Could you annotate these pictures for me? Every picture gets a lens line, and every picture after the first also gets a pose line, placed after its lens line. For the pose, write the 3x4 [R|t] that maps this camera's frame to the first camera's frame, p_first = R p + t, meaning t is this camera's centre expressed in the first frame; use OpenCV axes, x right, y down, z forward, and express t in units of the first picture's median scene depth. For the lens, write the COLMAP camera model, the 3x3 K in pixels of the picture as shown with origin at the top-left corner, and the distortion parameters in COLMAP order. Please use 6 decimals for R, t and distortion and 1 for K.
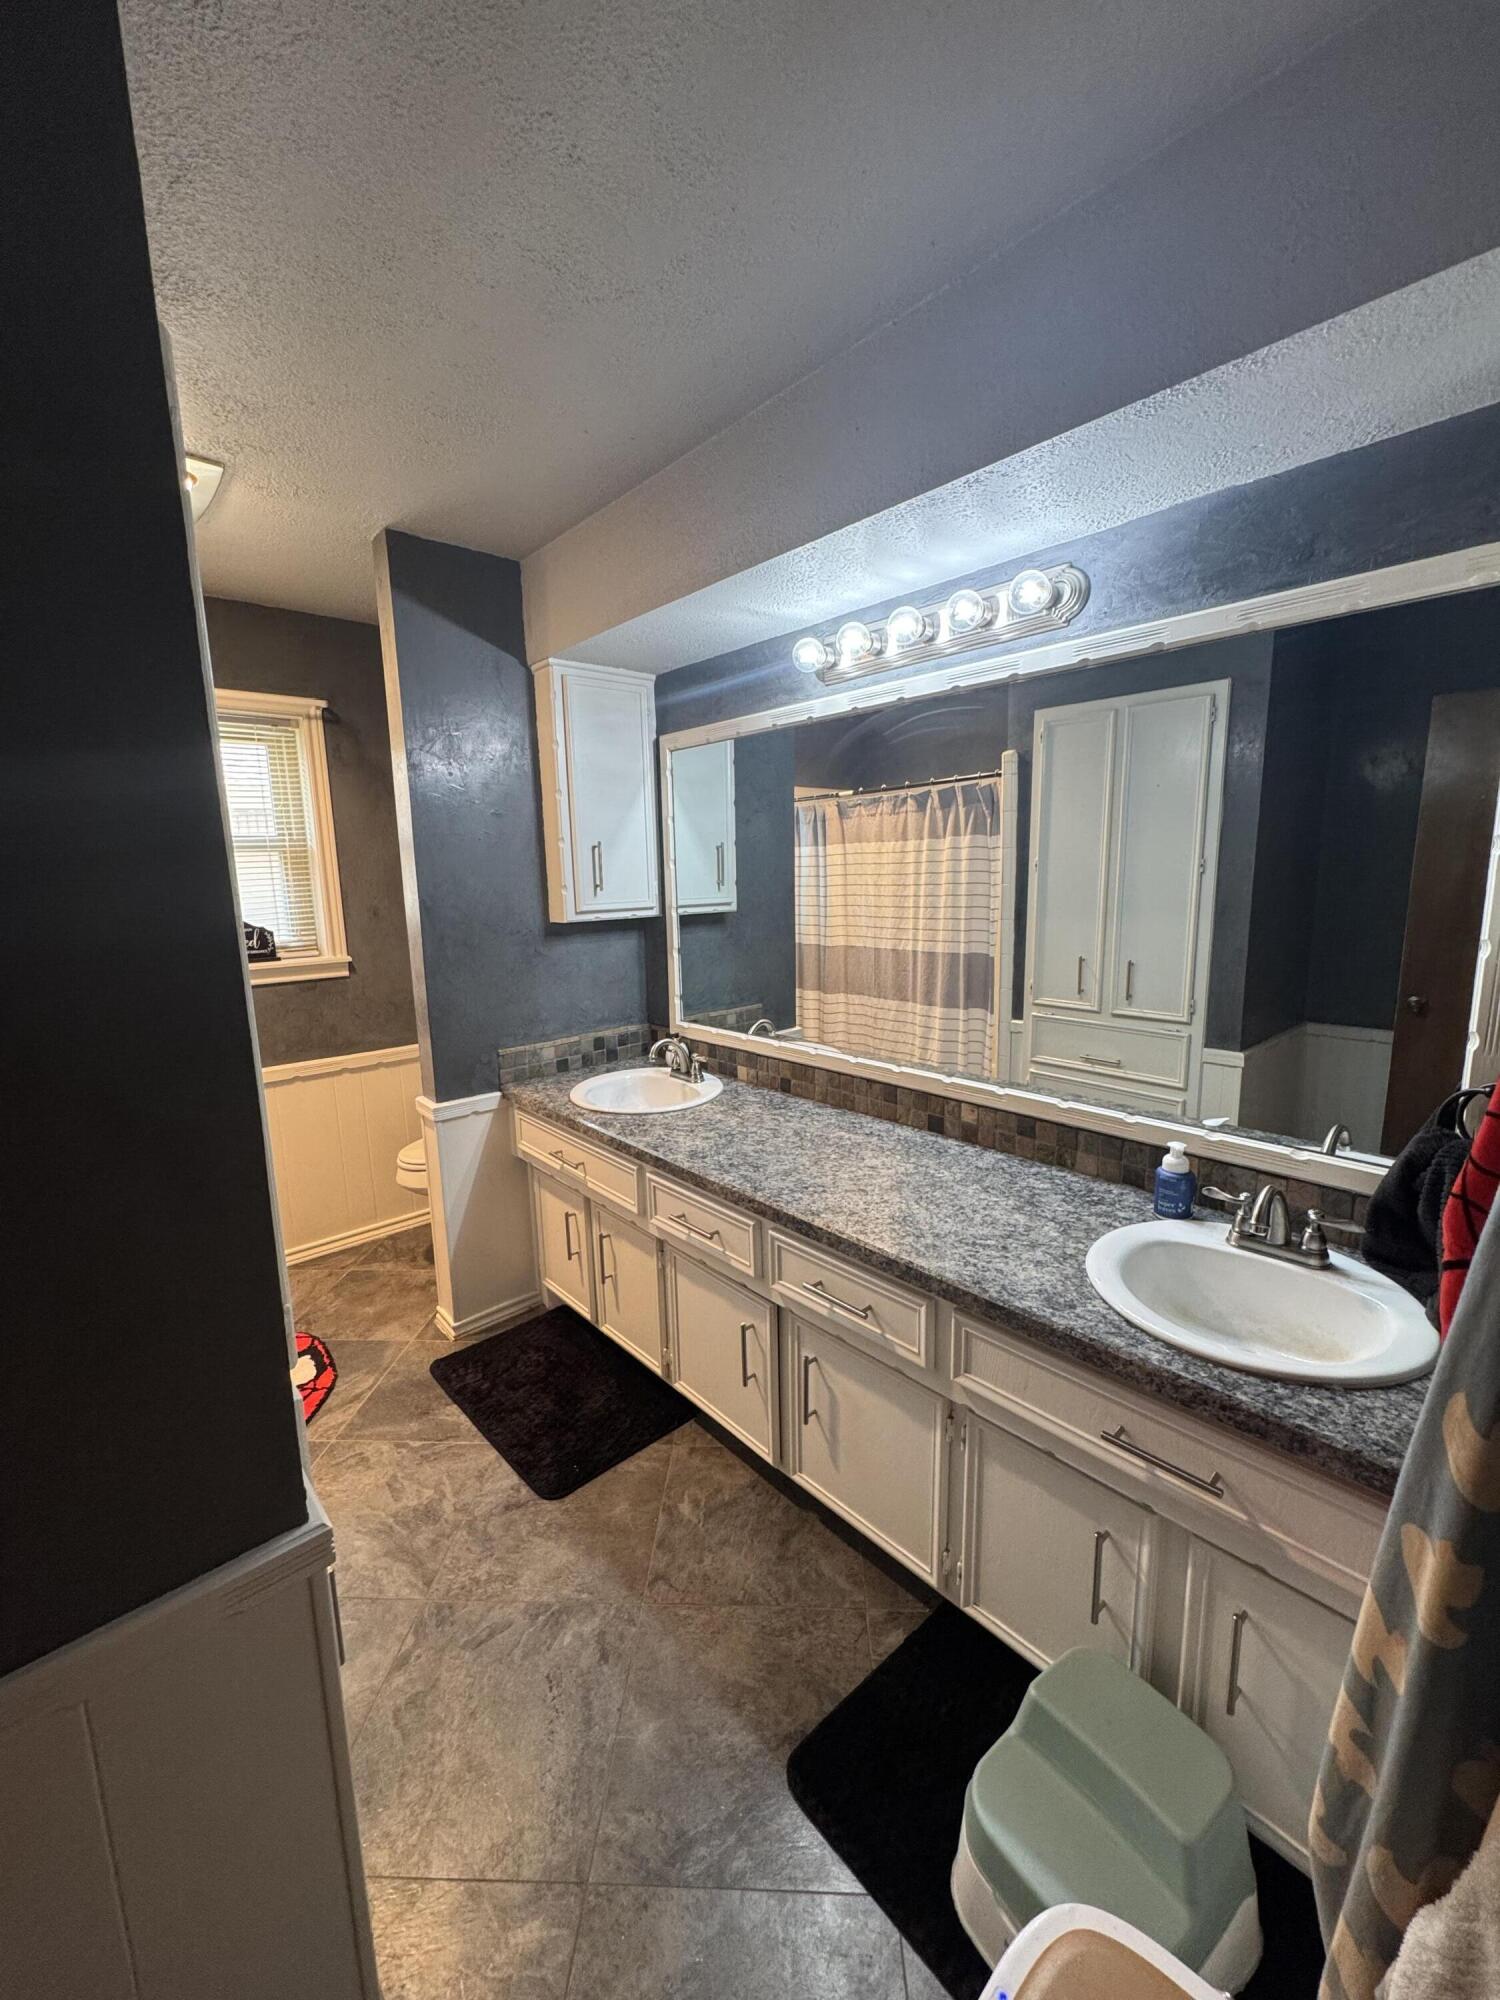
lens RADIAL K [[794.7, 0, 750.0], [0, 794.7, 1000.0], [0, 0, 1]] dist [-0.004713, 0.000119]
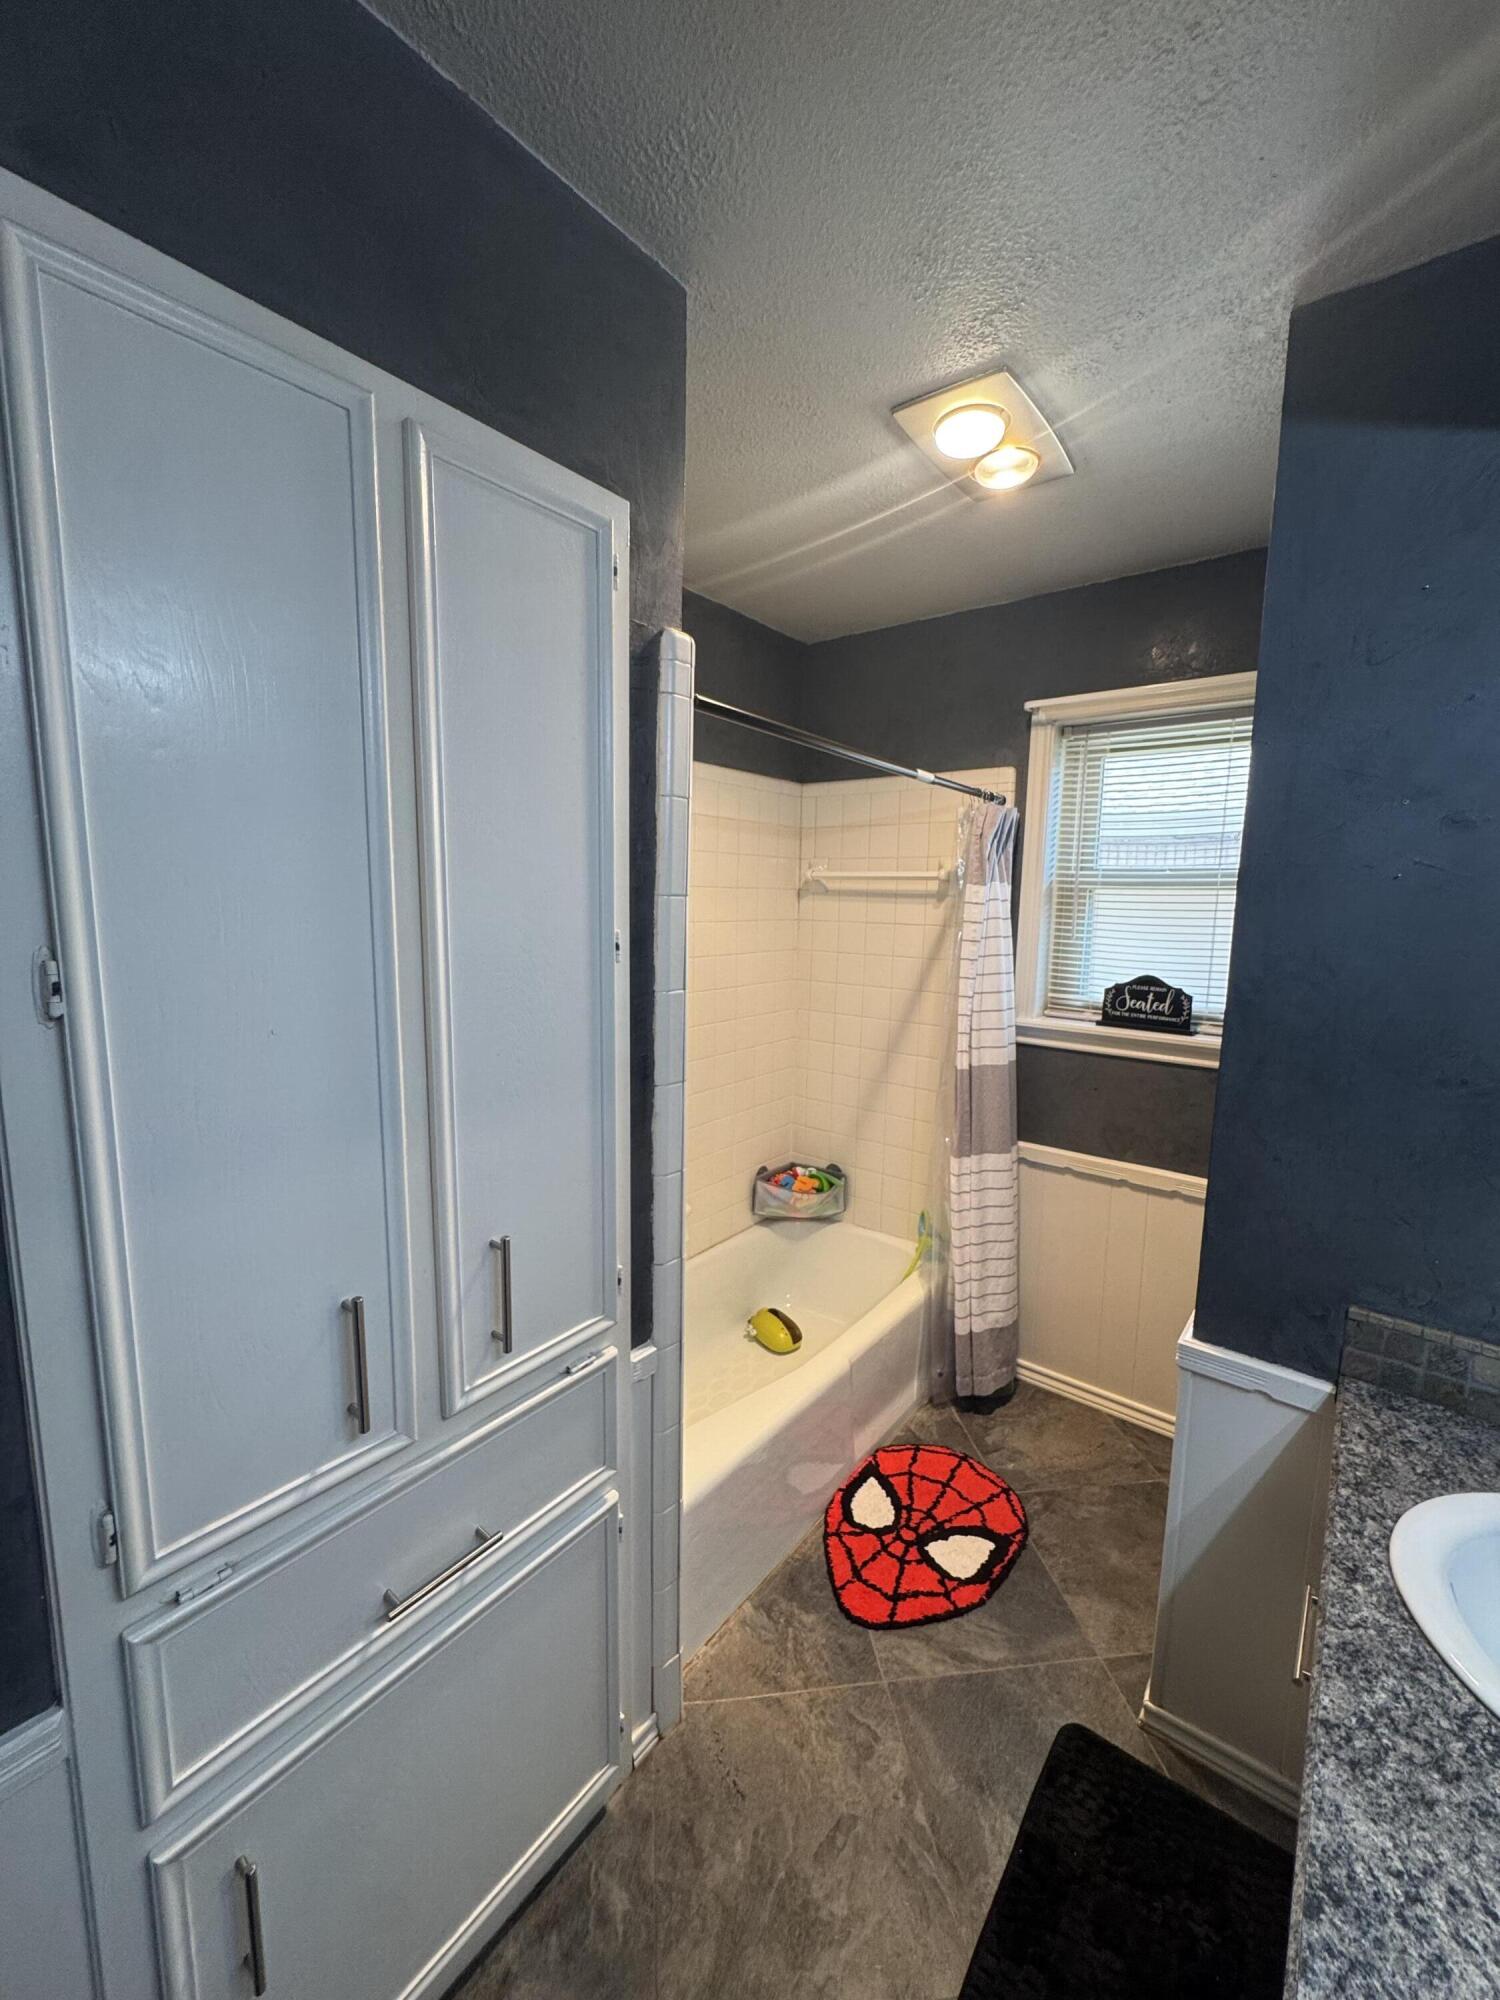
lens RADIAL K [[794.7, 0, 750.0], [0, 794.7, 1000.0], [0, 0, 1]] dist [-0.004713, 0.000119]
pose [[0.174019, 0.153290, -0.972738, 0.062849], [-0.191538, 0.974213, 0.119257, -0.108872], [0.965935, 0.165564, 0.198893, 0.531743]]
